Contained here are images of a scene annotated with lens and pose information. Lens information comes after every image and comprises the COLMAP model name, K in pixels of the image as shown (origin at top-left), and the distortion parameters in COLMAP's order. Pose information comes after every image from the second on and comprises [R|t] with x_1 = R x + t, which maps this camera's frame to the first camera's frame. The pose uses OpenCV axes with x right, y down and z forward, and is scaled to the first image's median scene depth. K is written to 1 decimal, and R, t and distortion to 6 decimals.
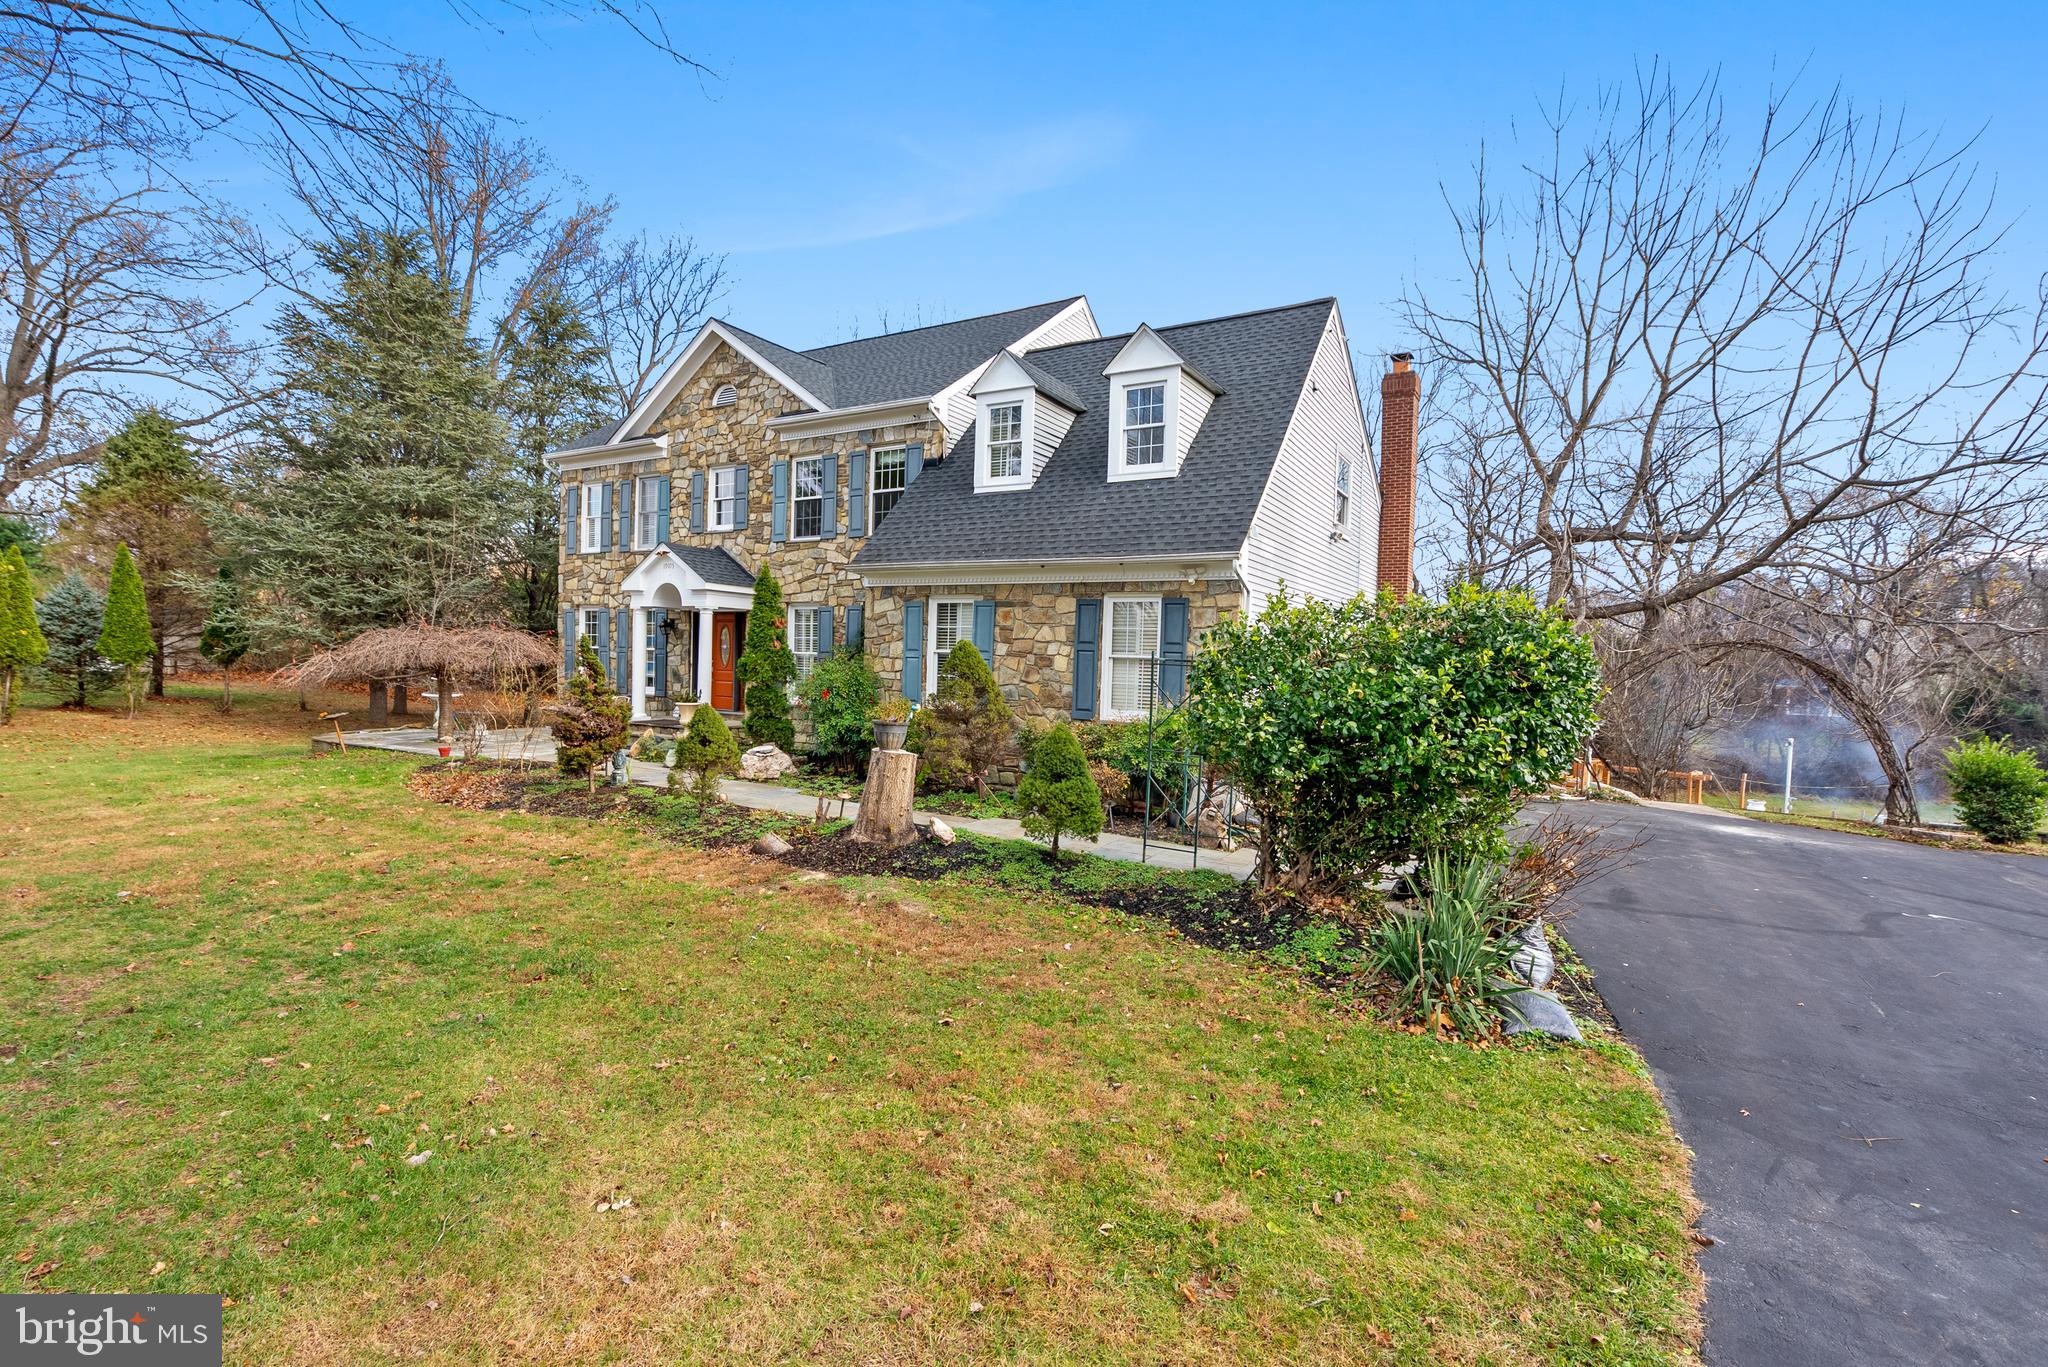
lens RADIAL K [[937.7, 0, 1018.1], [0, 937.7, 675.5], [0, 0, 1]] dist [-0.001059, 0.000012]
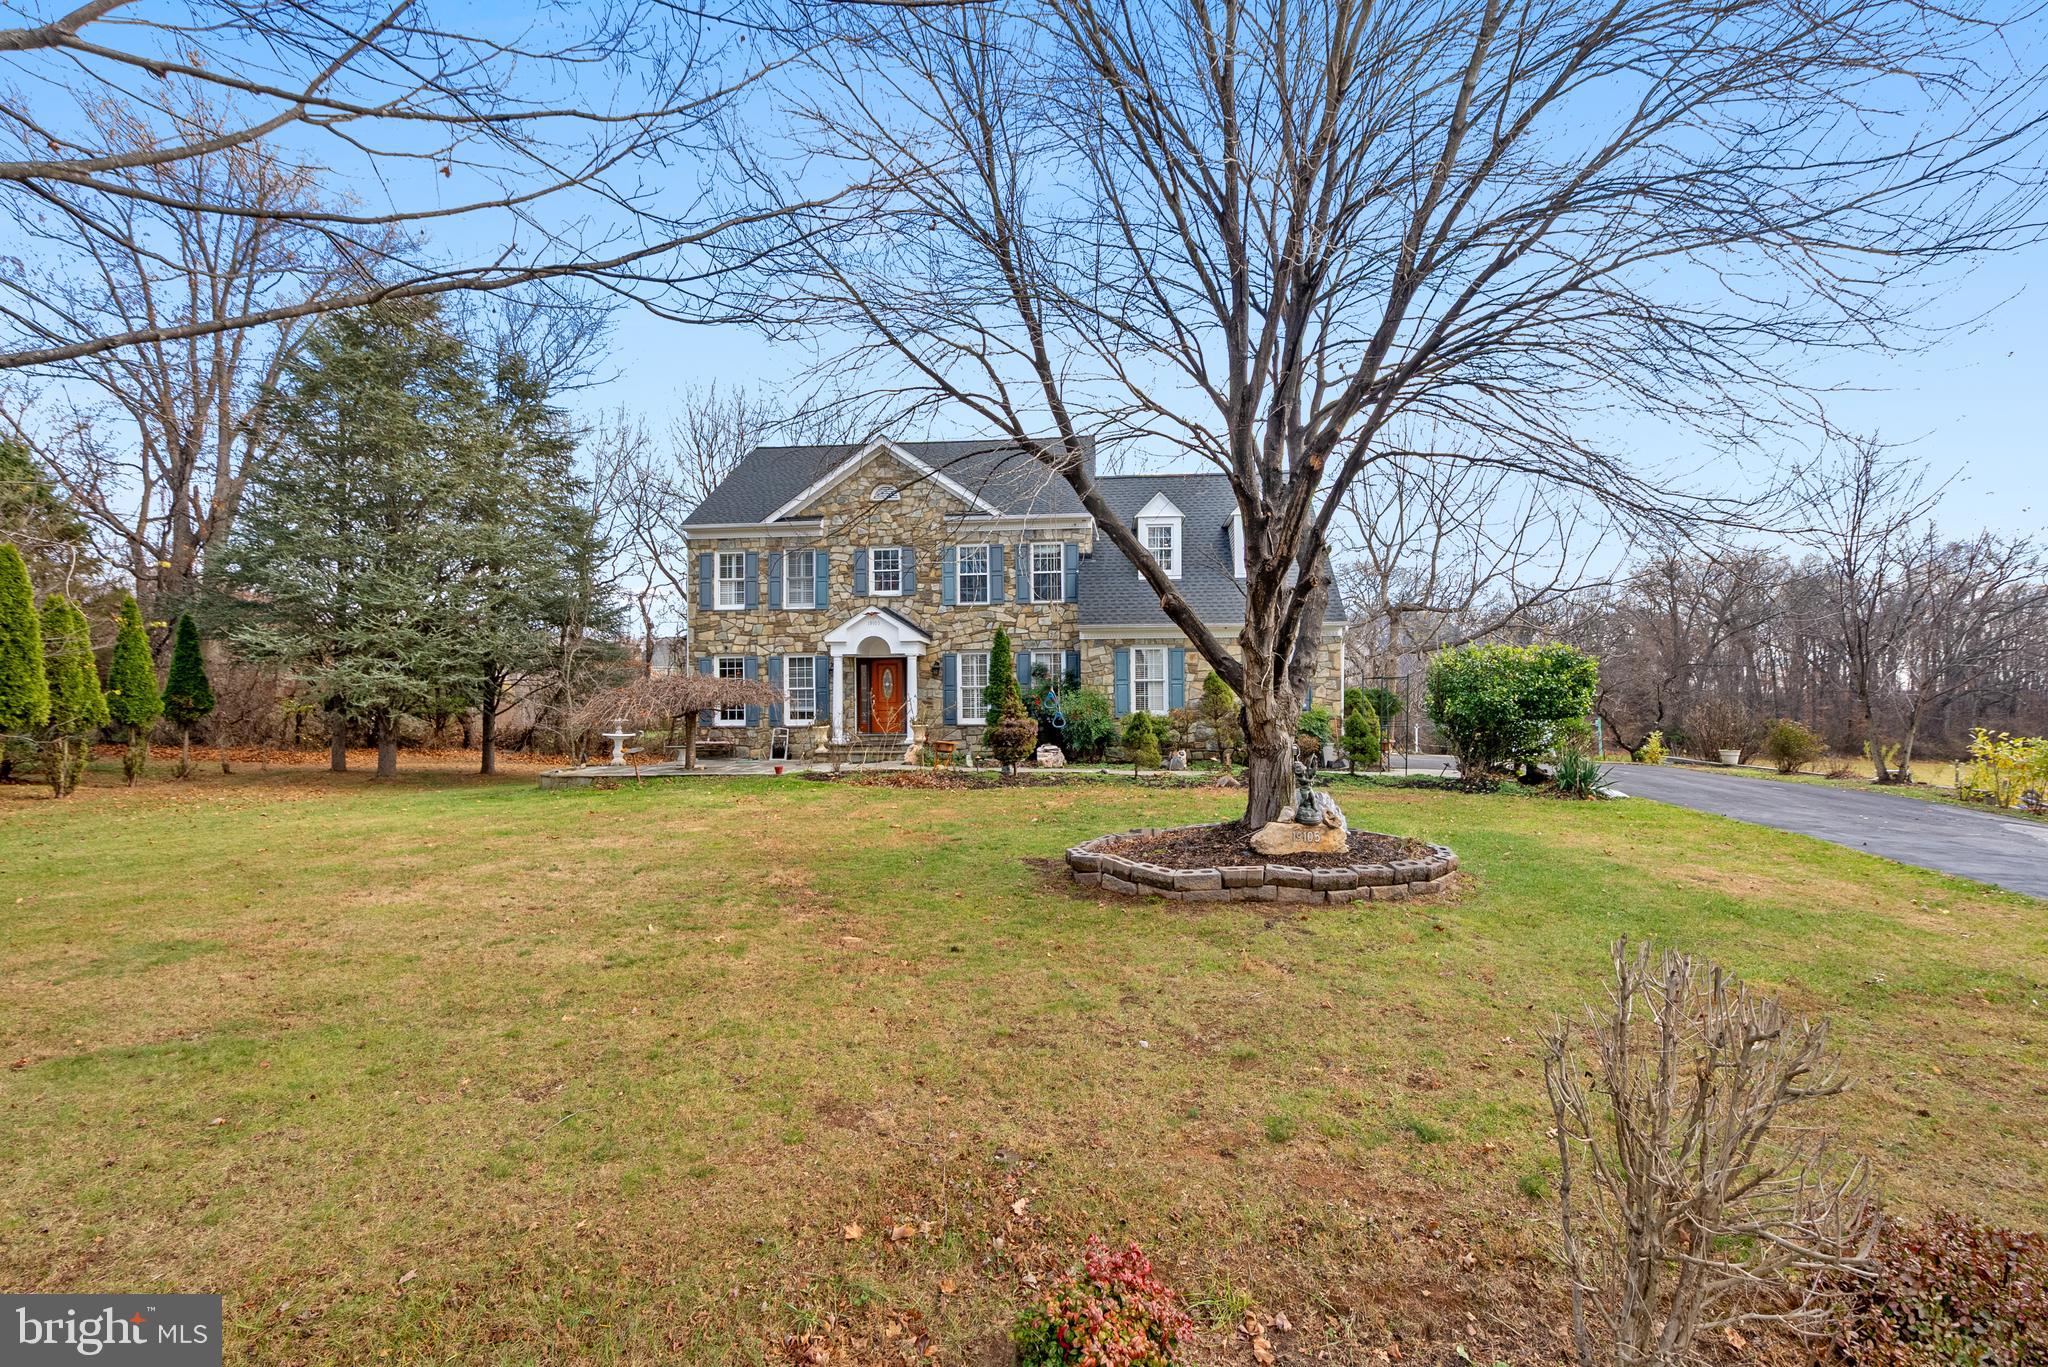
lens RADIAL K [[937.1, 0, 1024.0], [0, 937.1, 683.5], [0, 0, 1]] dist [-0.000702, 0.000065]
pose [[0.899500, -0.029627, 0.435914, -0.918805], [0.042762, 0.998878, -0.020349, 0.003569], [-0.434822, 0.036945, 0.899758, -0.324388]]
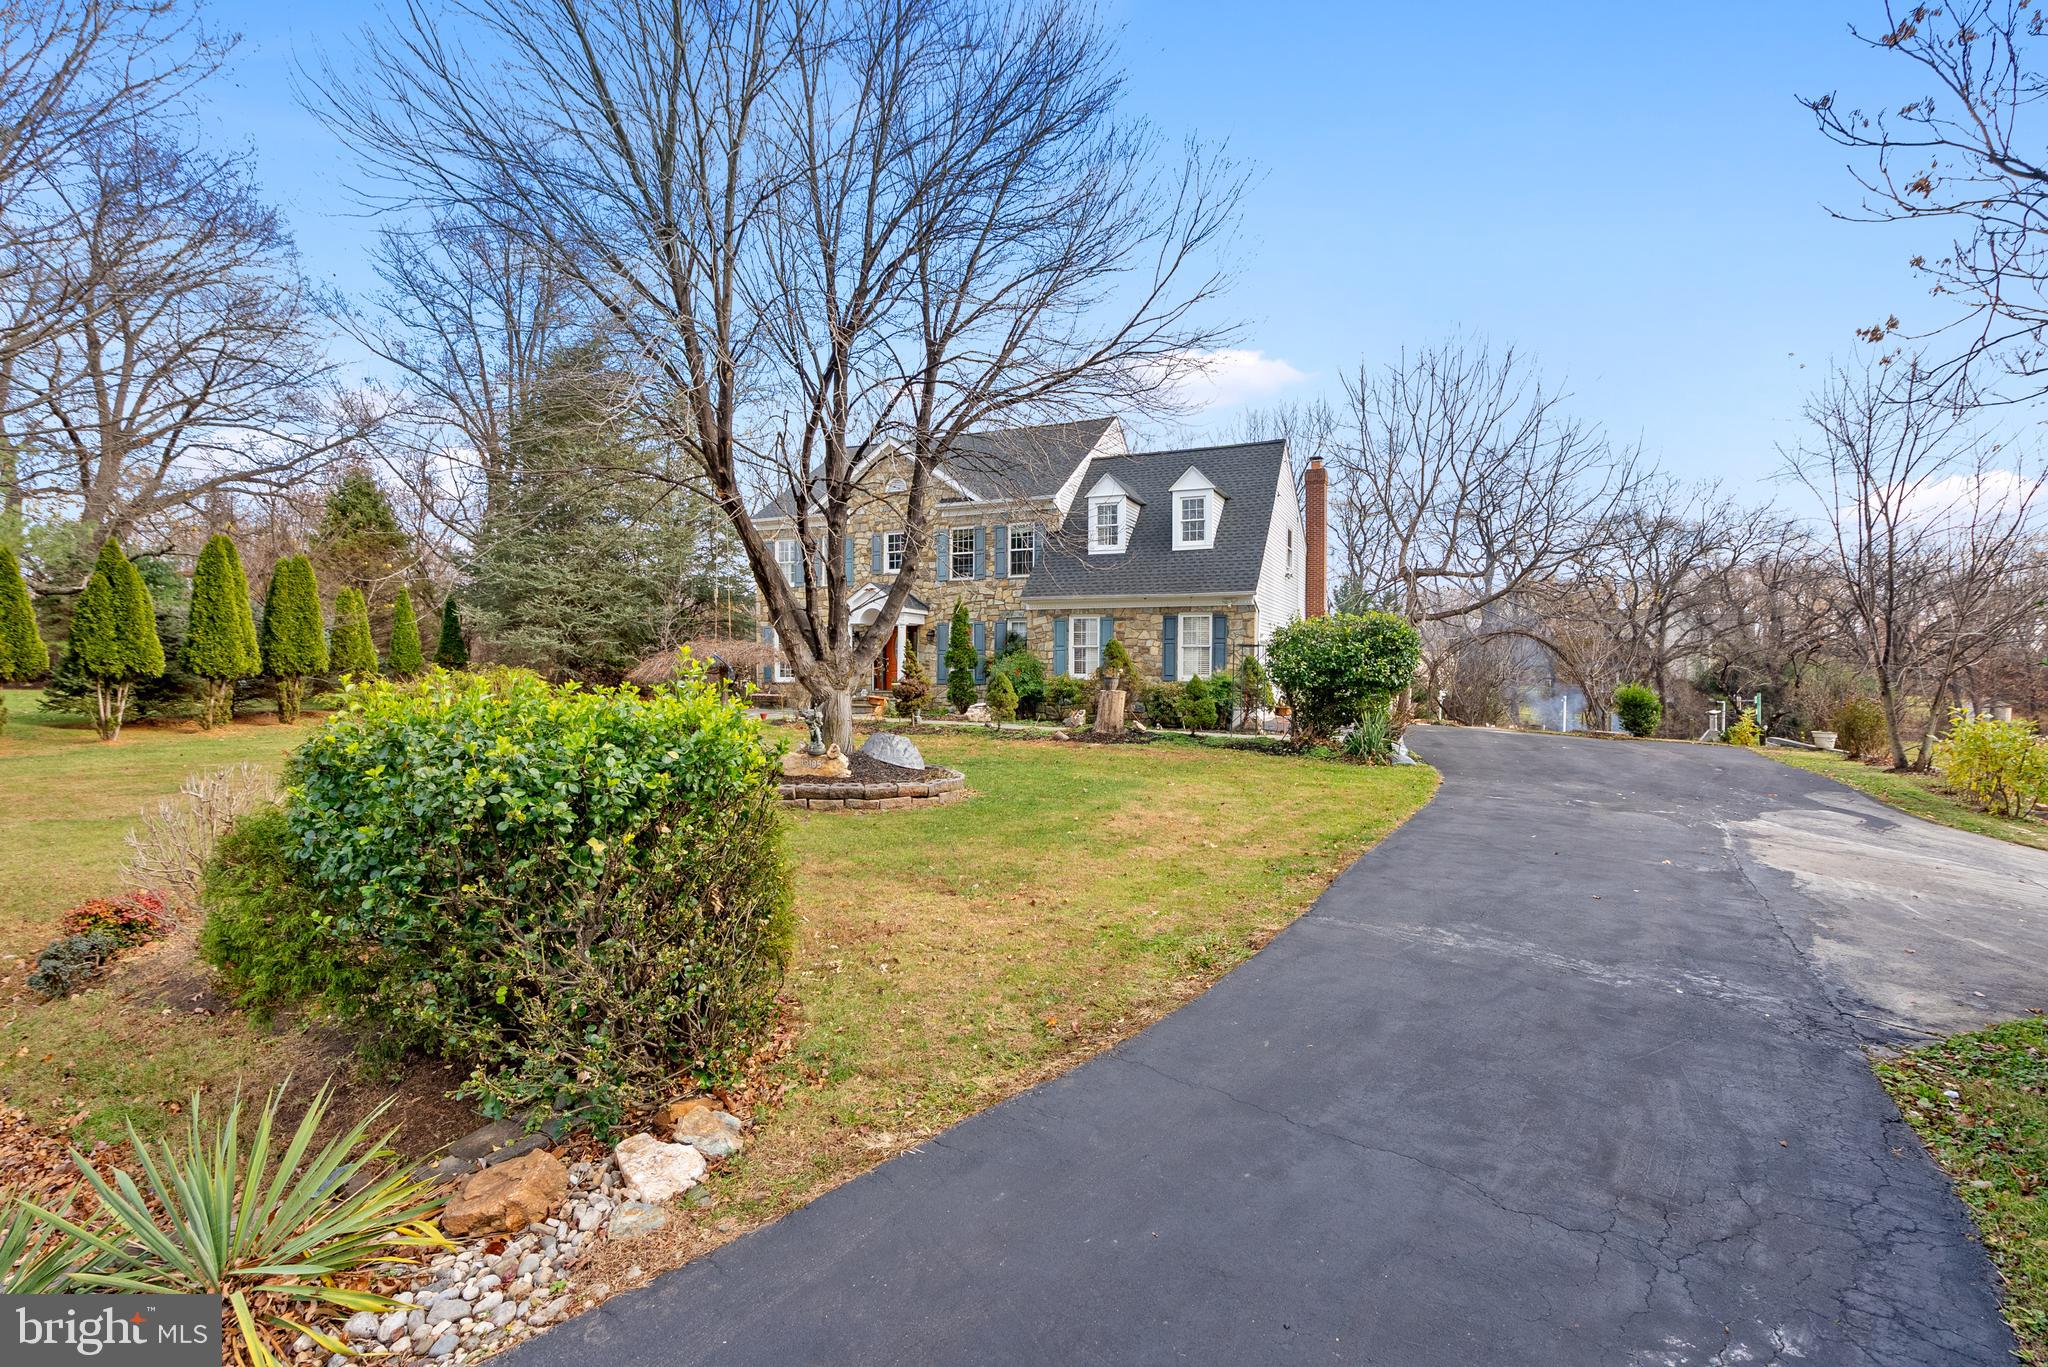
lens RADIAL K [[937.1, 0, 1024.0], [0, 937.1, 683.5], [0, 0, 1]] dist [-0.000702, 0.000065]
pose [[0.992477, -0.028045, 0.119178, -0.379532], [0.027621, 0.999605, 0.005208, 0.030415], [-0.119277, -0.001877, 0.992859, -0.701117]]
